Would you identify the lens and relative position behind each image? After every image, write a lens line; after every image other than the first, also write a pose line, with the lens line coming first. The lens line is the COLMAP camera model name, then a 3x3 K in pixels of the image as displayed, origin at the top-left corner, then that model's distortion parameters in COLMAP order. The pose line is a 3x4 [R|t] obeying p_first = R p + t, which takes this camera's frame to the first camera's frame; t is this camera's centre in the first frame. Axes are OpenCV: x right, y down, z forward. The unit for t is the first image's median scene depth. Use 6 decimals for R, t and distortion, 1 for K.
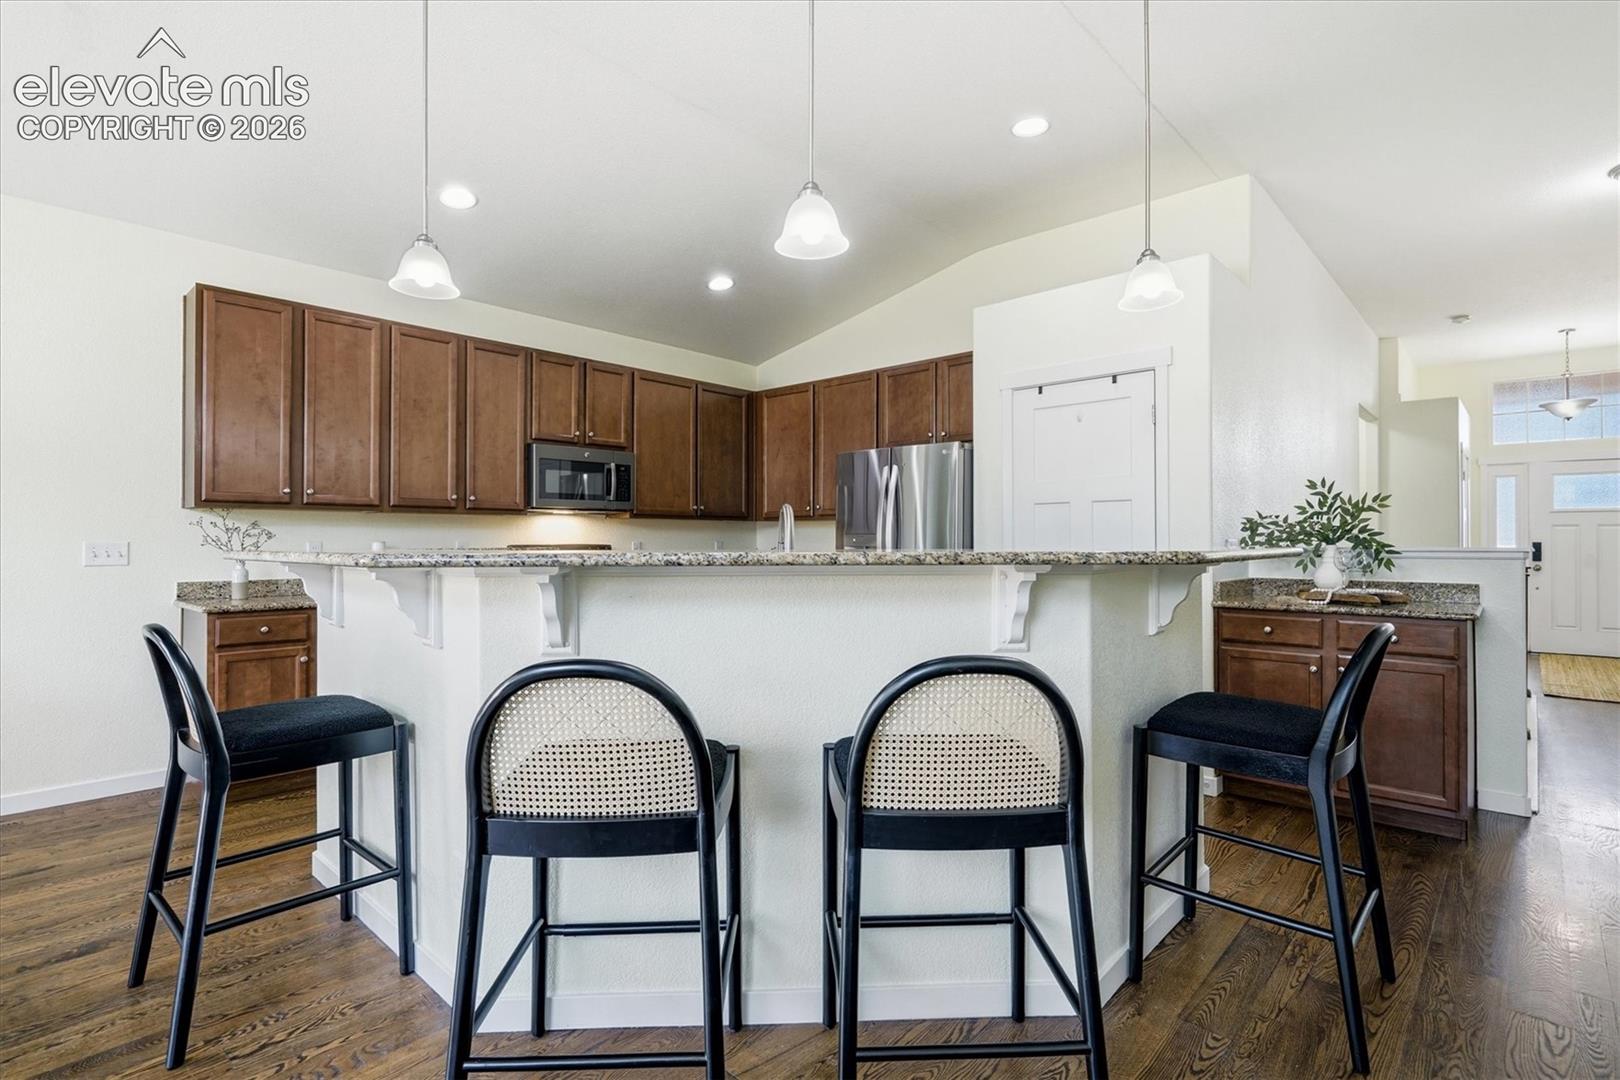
lens RADIAL K [[769.8, 0, 810.0], [0, 769.8, 540.0], [0, 0, 1]] dist [-0.000349, -0.000509]
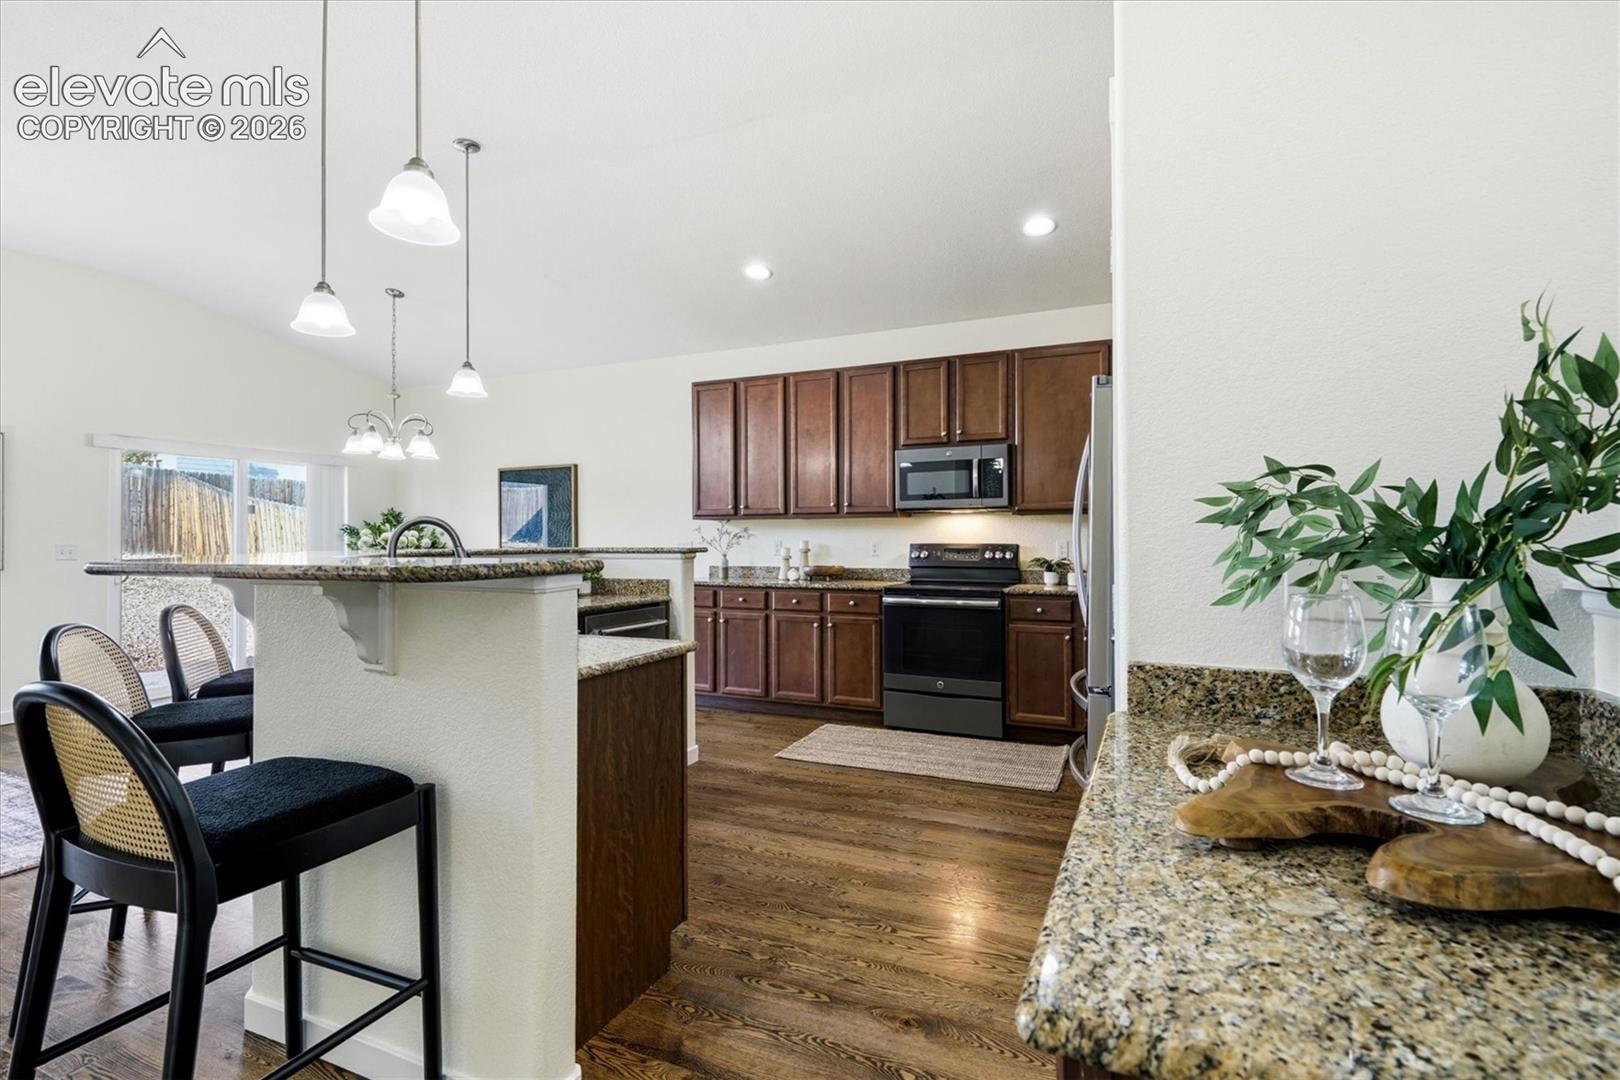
lens RADIAL K [[749.6, 0, 808.6], [0, 749.6, 530.2], [0, 0, 1]] dist [0.001211, 0.000169]
pose [[0.315567, -0.004709, -0.948892, 0.640774], [0.005824, 0.999978, -0.003026, -0.012108], [0.948886, -0.004572, 0.315587, 0.592989]]
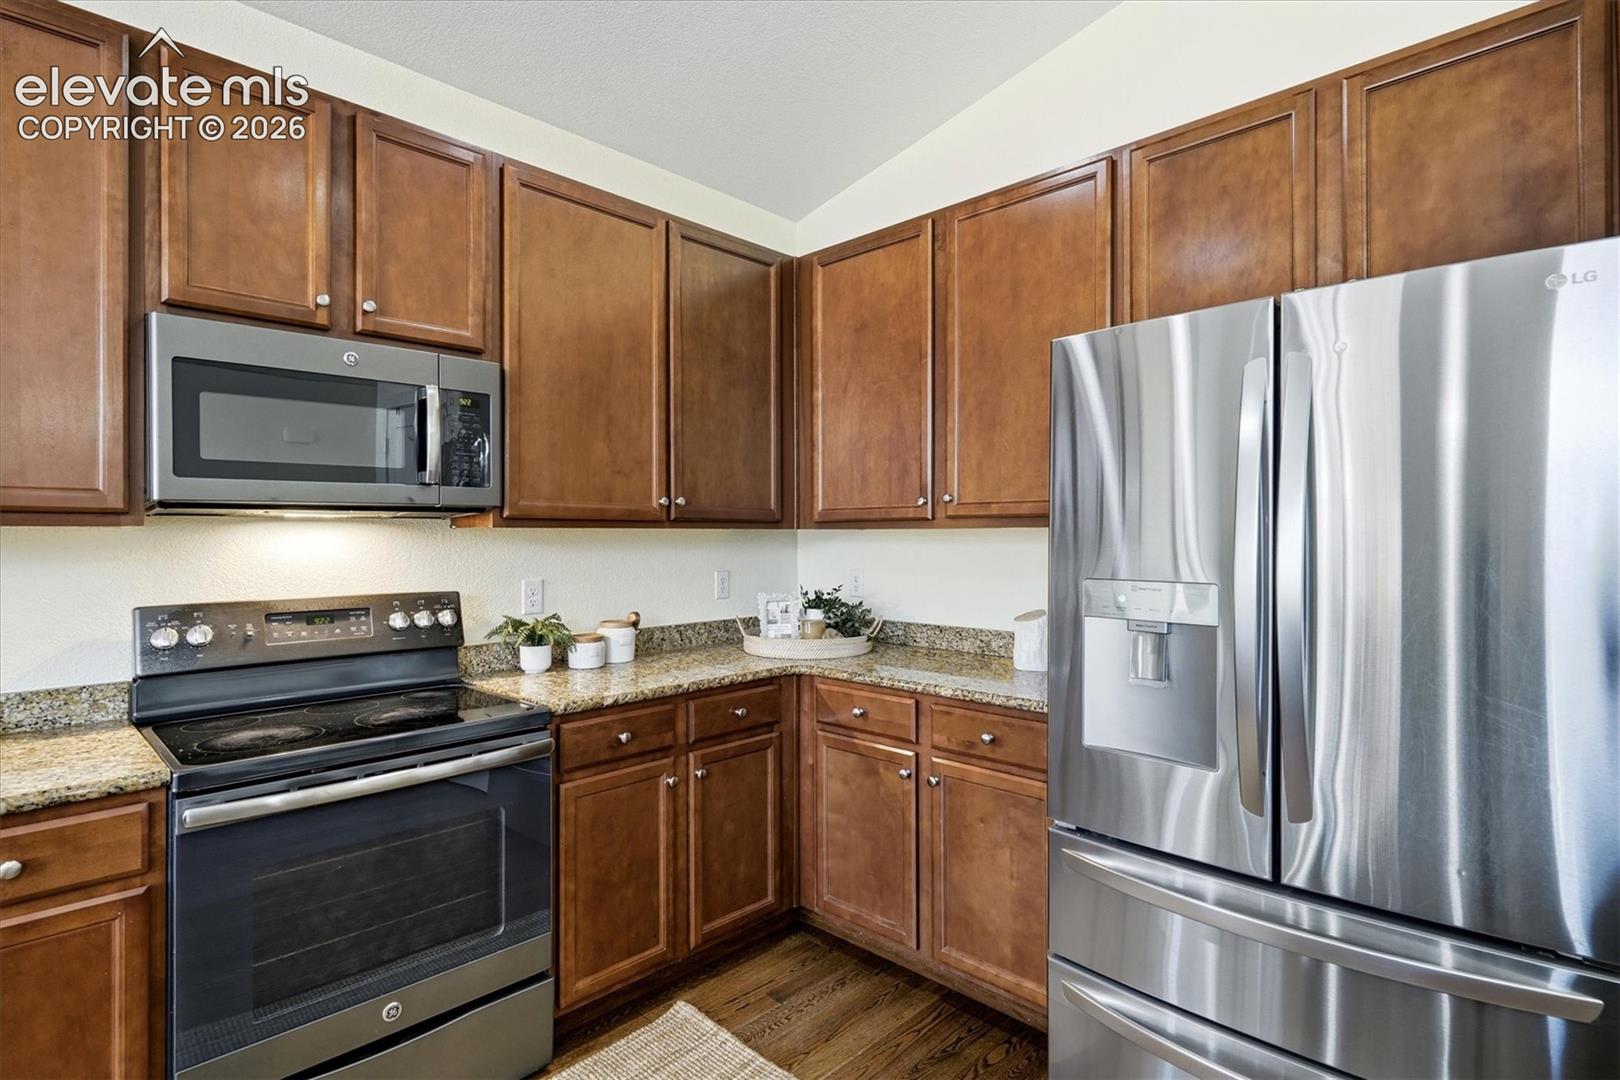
lens RADIAL K [[801.9, 0, 808.9], [0, 801.9, 534.3], [0, 0, 1]] dist [0.015066, -0.008218]
pose [[0.999614, -0.002448, -0.027665, -0.070350], [0.002429, 0.999997, -0.000718, -0.029910], [0.027666, 0.000650, 0.999617, 0.707109]]
